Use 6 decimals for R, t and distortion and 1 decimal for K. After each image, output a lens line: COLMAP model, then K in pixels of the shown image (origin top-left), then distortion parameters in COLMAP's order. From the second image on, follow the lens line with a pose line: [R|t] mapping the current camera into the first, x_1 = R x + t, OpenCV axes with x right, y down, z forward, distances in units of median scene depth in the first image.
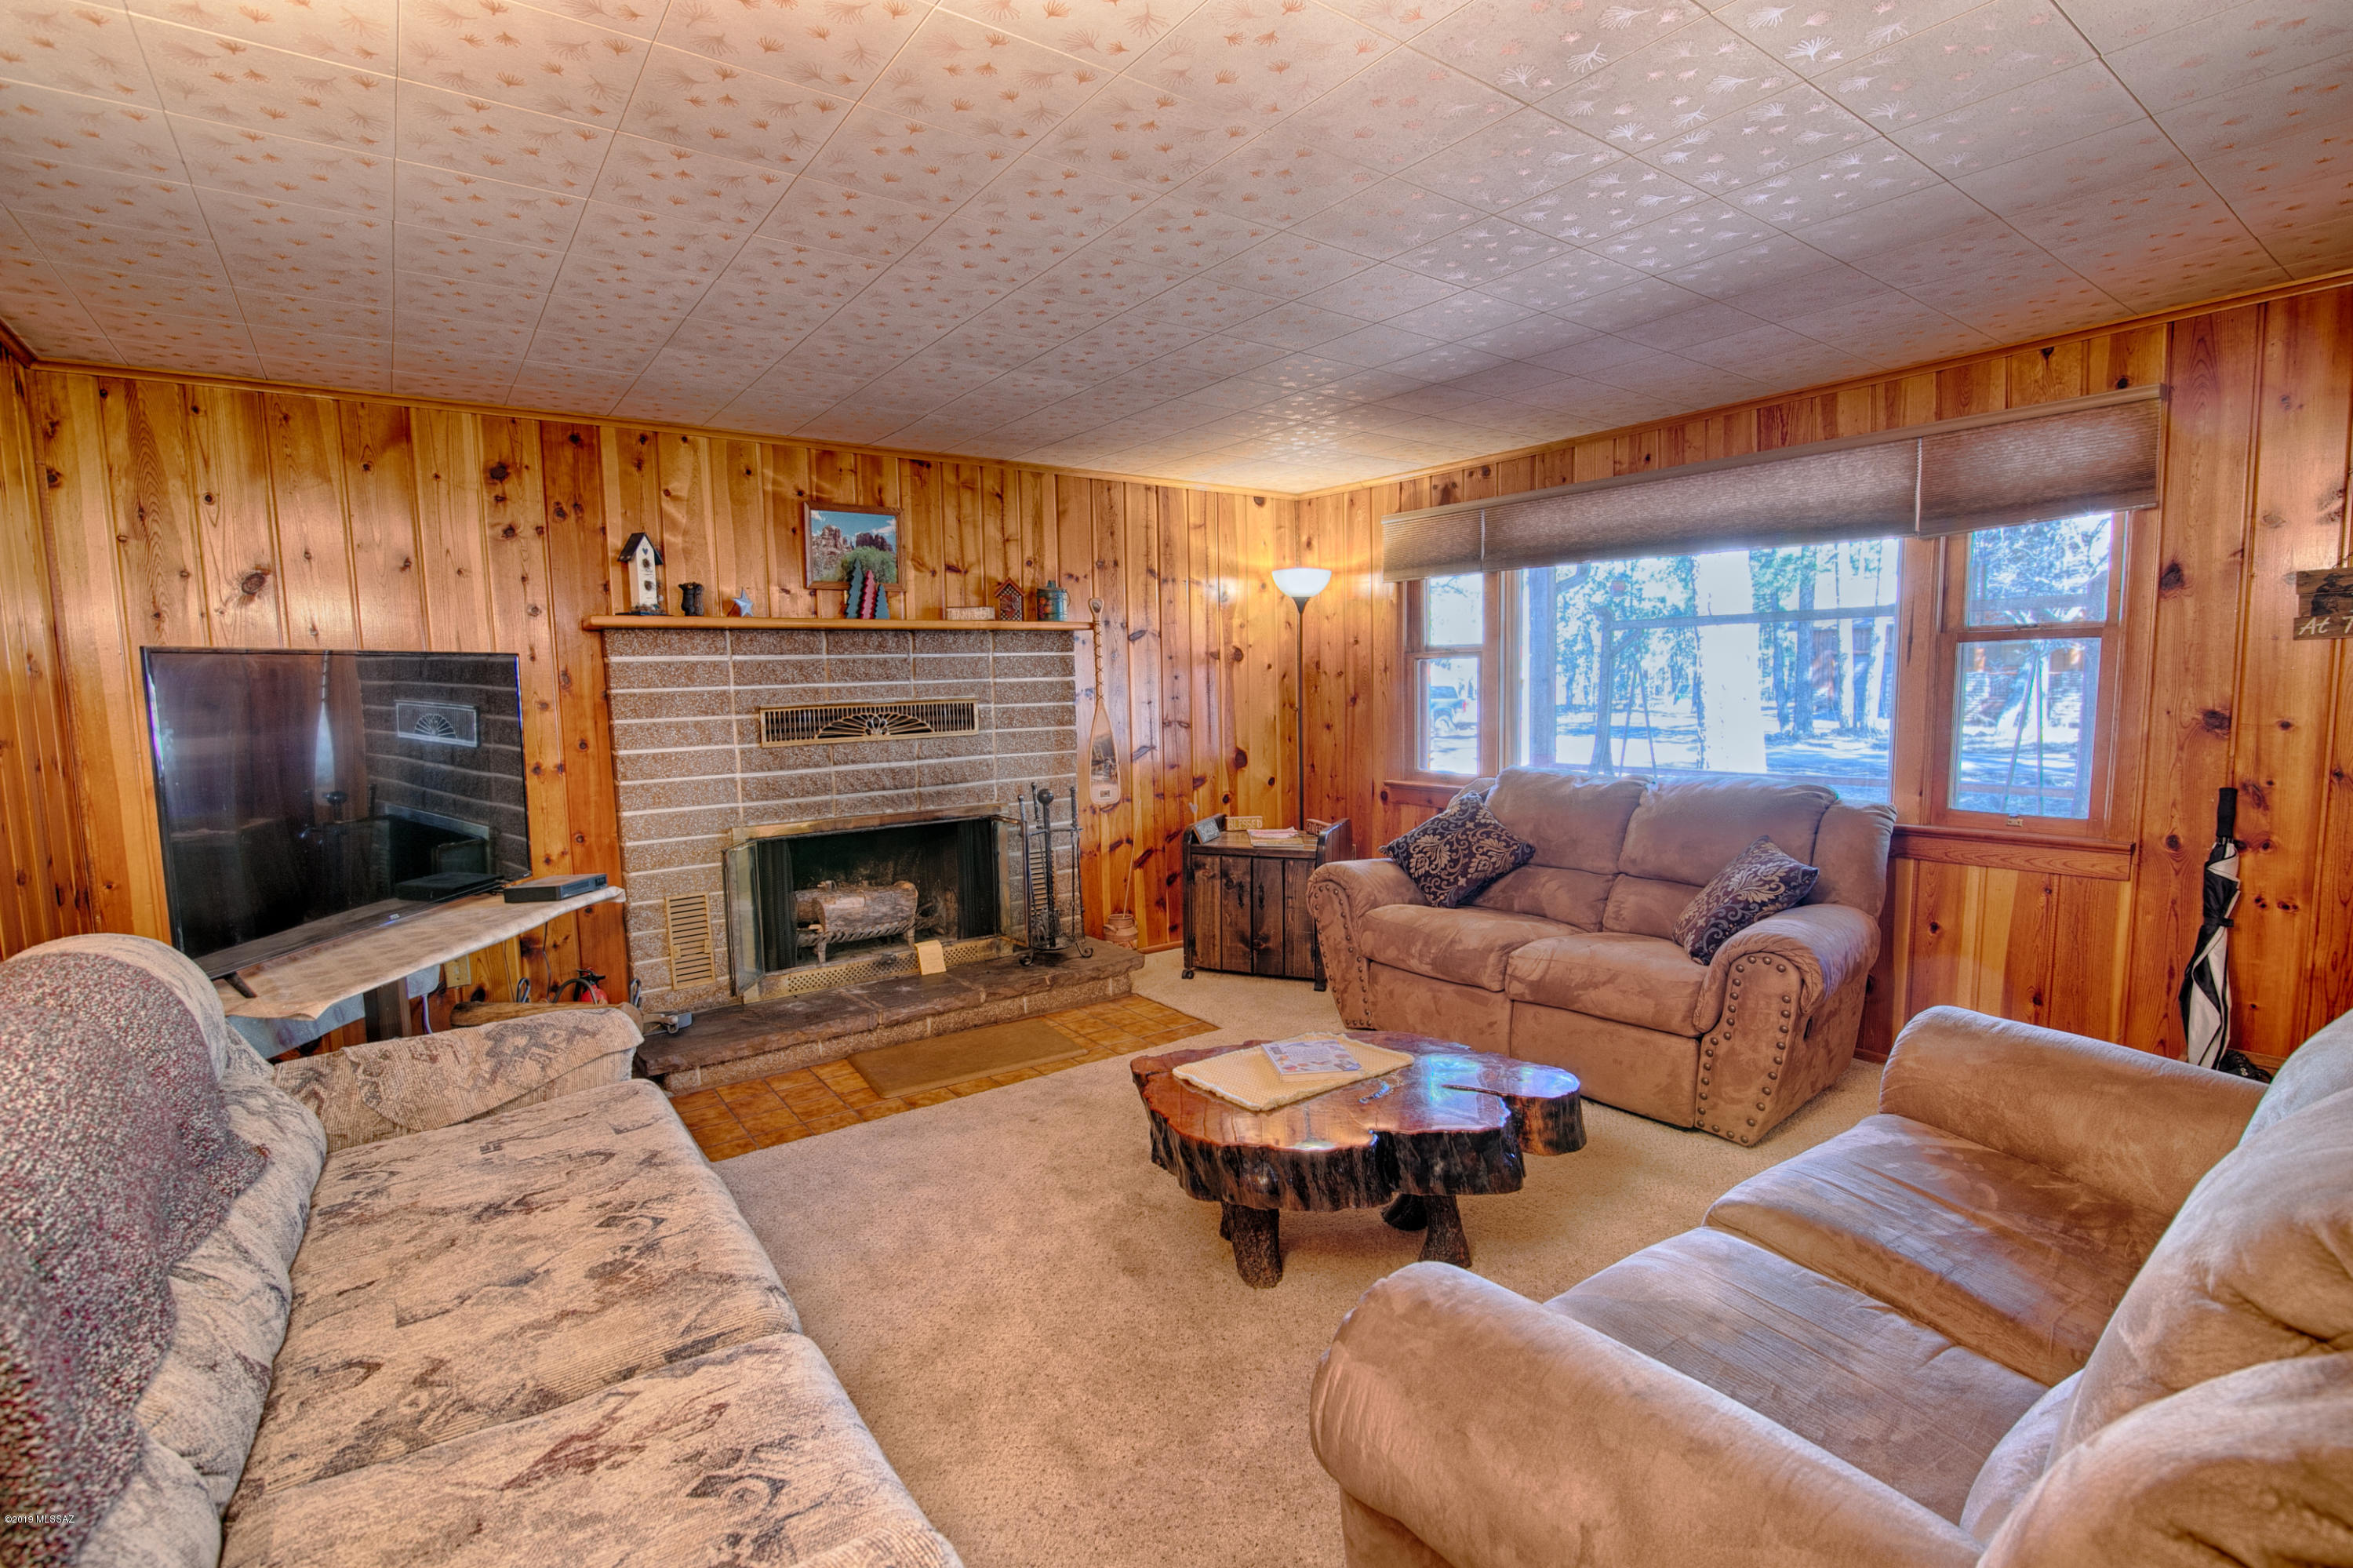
lens RADIAL K [[1078.3, 0, 1176.5], [0, 1078.3, 784.0], [0, 0, 1]] dist [-0.015761, 0.000001]
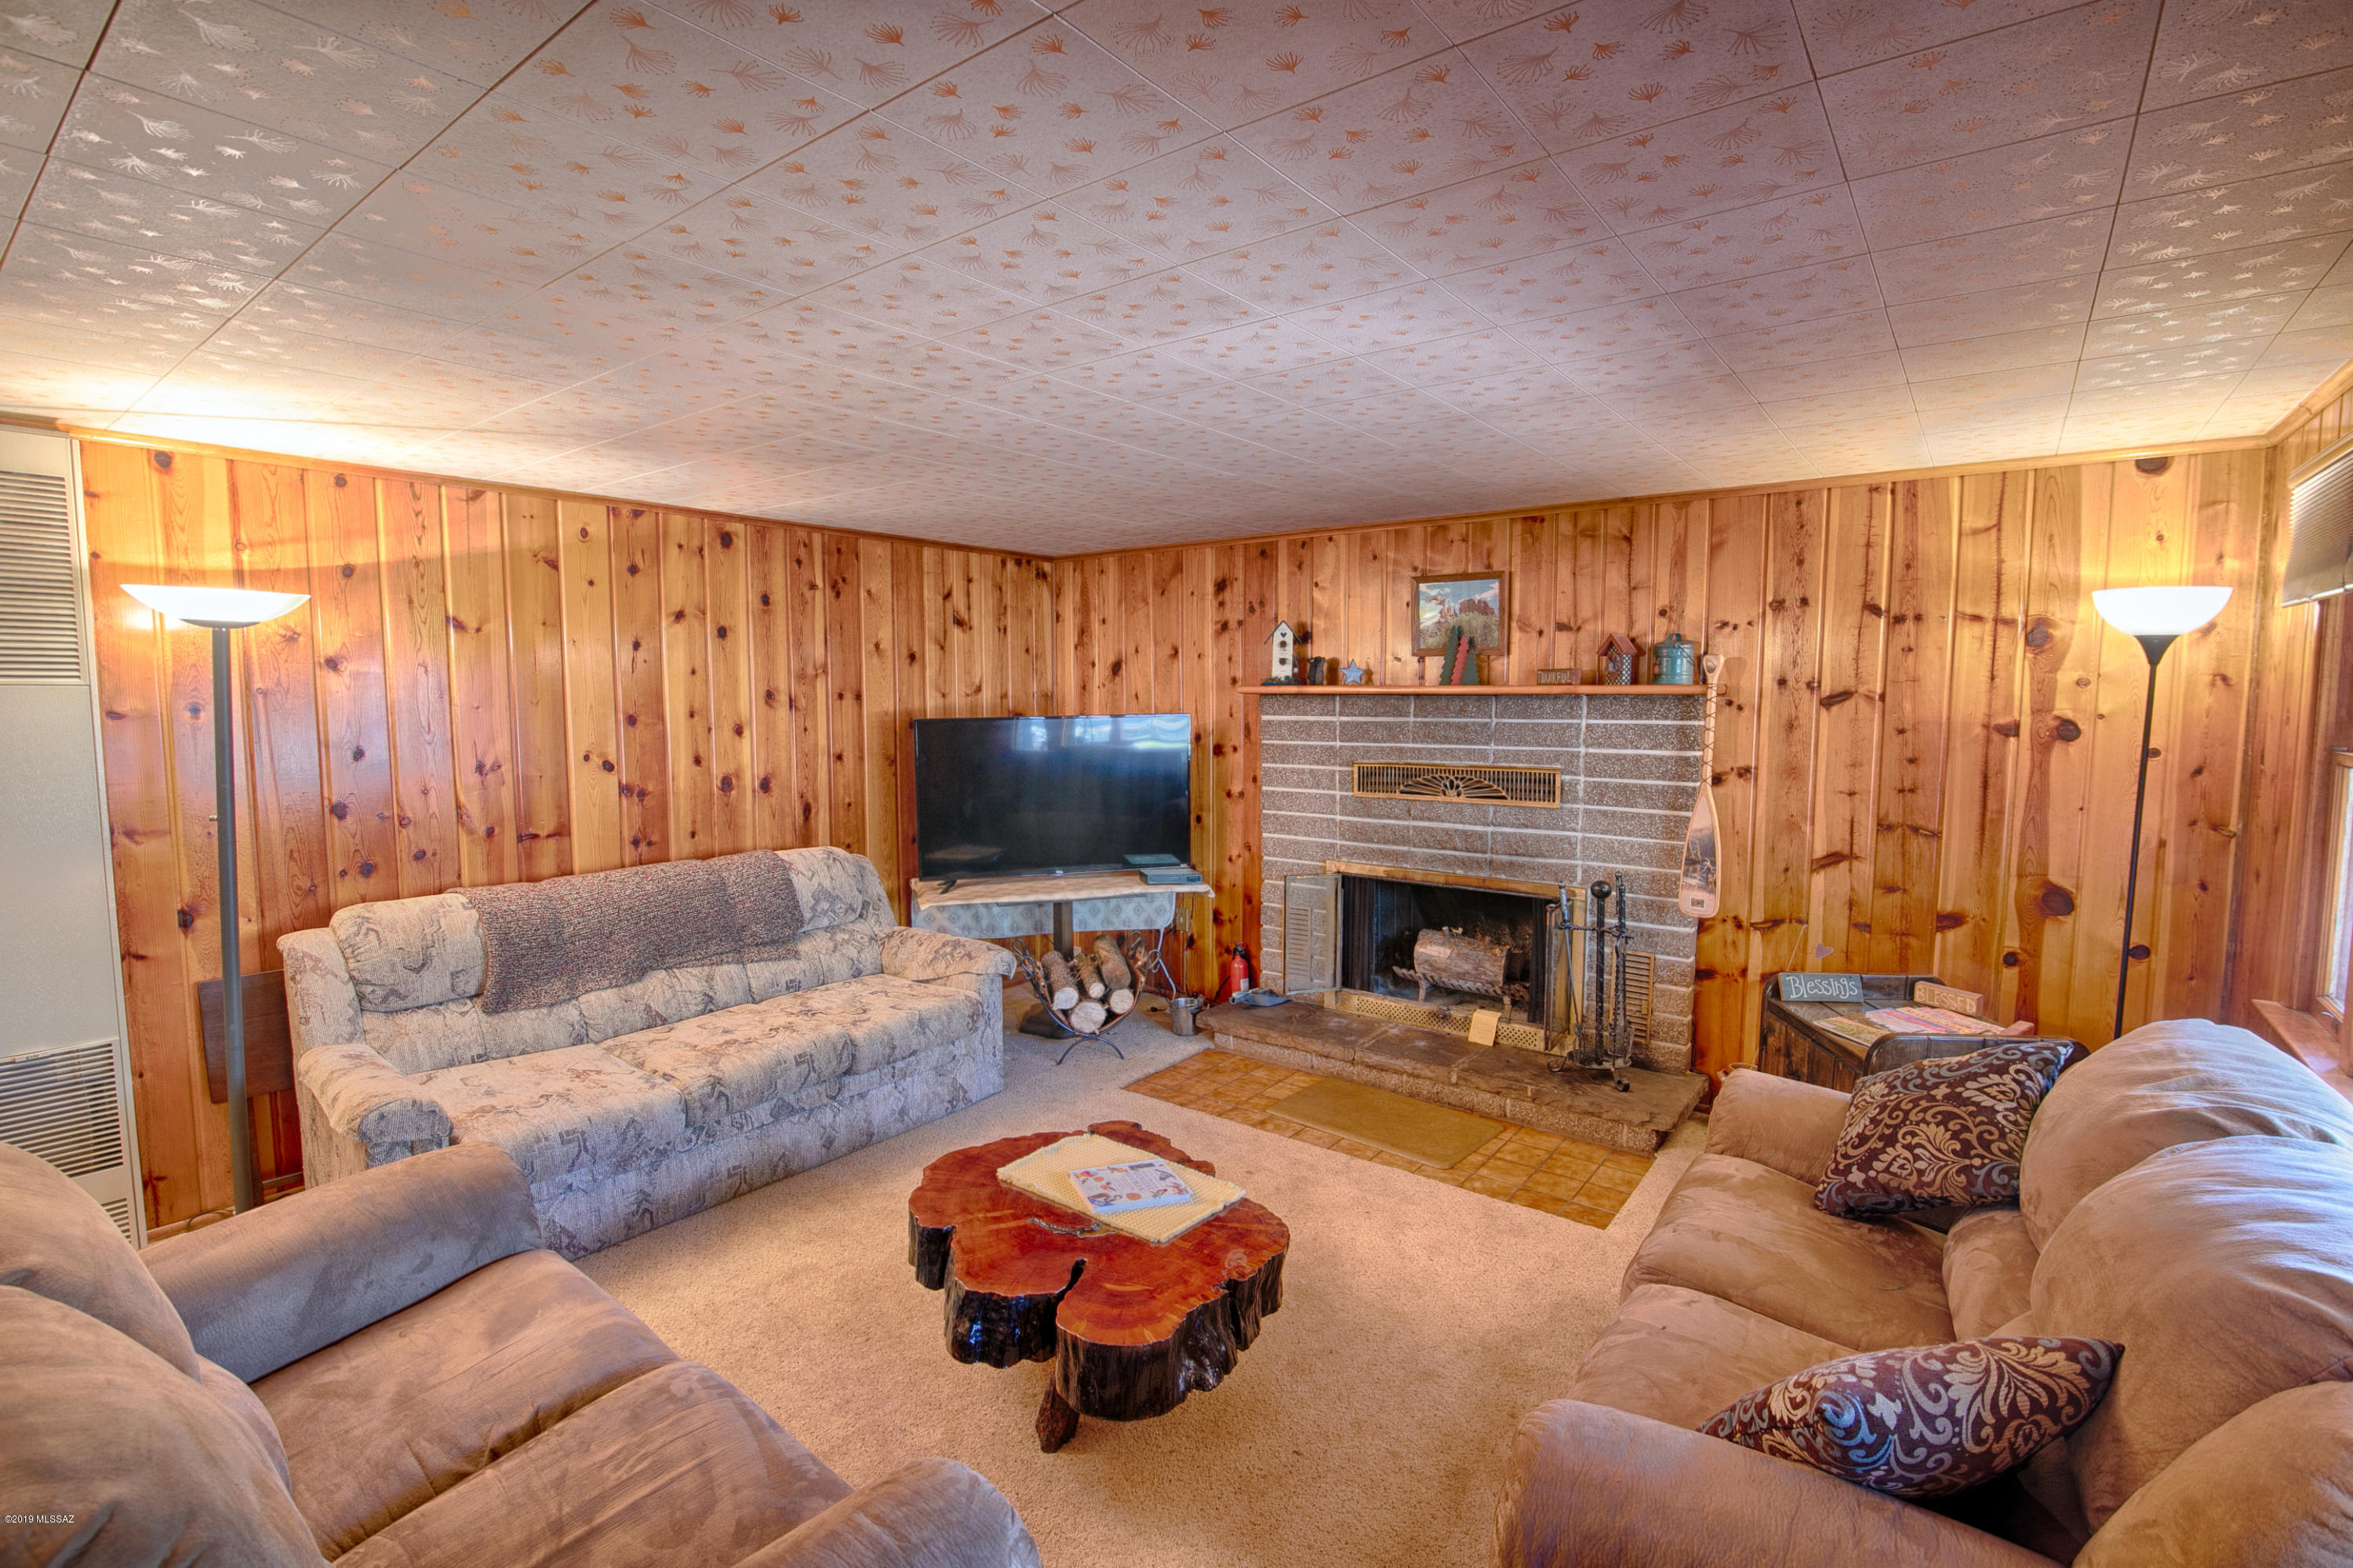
lens RADIAL K [[1078.3, 0, 1176.5], [0, 1078.3, 784.0], [0, 0, 1]] dist [-0.015761, 0.000001]
pose [[0.279820, 0.104011, -0.954401, 0.621359], [-0.098953, 0.991944, 0.079091, -0.111375], [0.954939, 0.072310, 0.287858, 0.447938]]
